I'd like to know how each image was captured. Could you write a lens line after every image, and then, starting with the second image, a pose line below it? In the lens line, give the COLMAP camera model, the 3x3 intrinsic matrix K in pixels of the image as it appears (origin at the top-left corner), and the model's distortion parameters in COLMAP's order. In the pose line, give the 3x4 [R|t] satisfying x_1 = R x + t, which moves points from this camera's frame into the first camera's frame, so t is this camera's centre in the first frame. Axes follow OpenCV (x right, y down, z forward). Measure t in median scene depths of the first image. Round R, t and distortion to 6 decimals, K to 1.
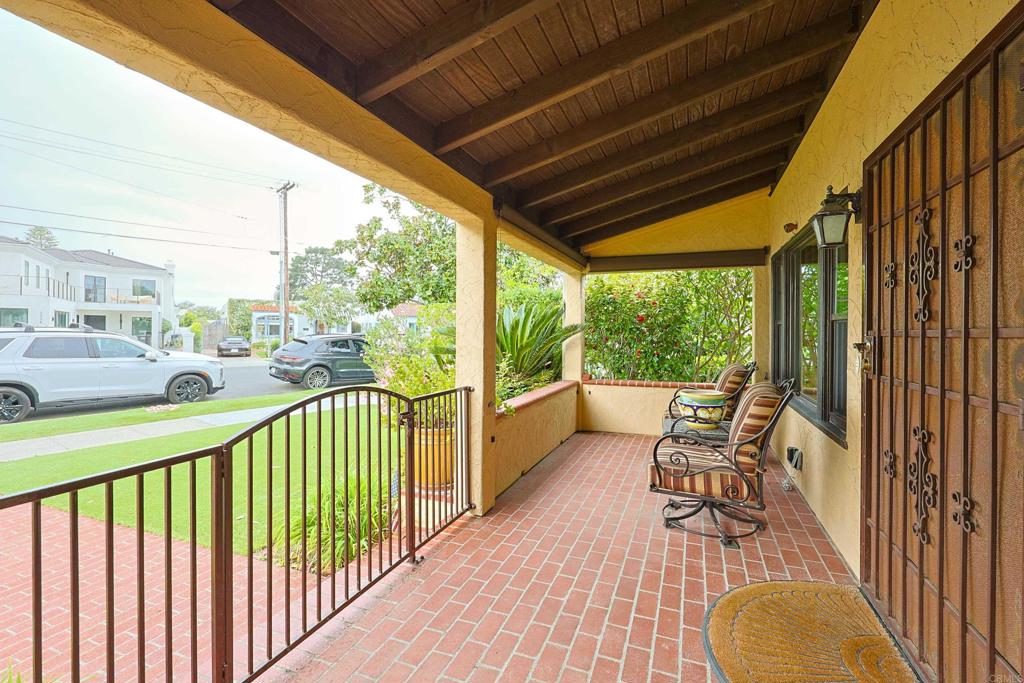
lens RADIAL K [[447.3, 0, 514.4], [0, 447.3, 330.5], [0, 0, 1]] dist [0.000491, -0.000197]
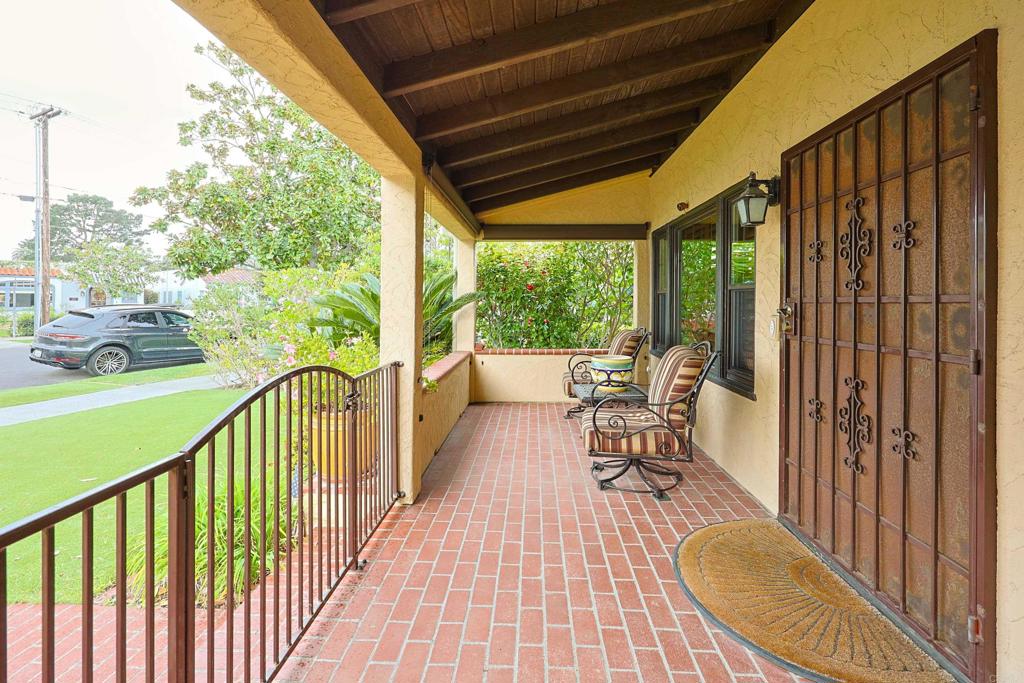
lens RADIAL K [[460.3, 0, 508.3], [0, 460.3, 298.7], [0, 0, 1]] dist [0.000526, -0.000294]
pose [[0.948451, -0.000921, 0.316922, -0.184118], [0.001753, 0.999996, -0.002340, 0.002440], [-0.316919, 0.002775, 0.948449, 0.056123]]
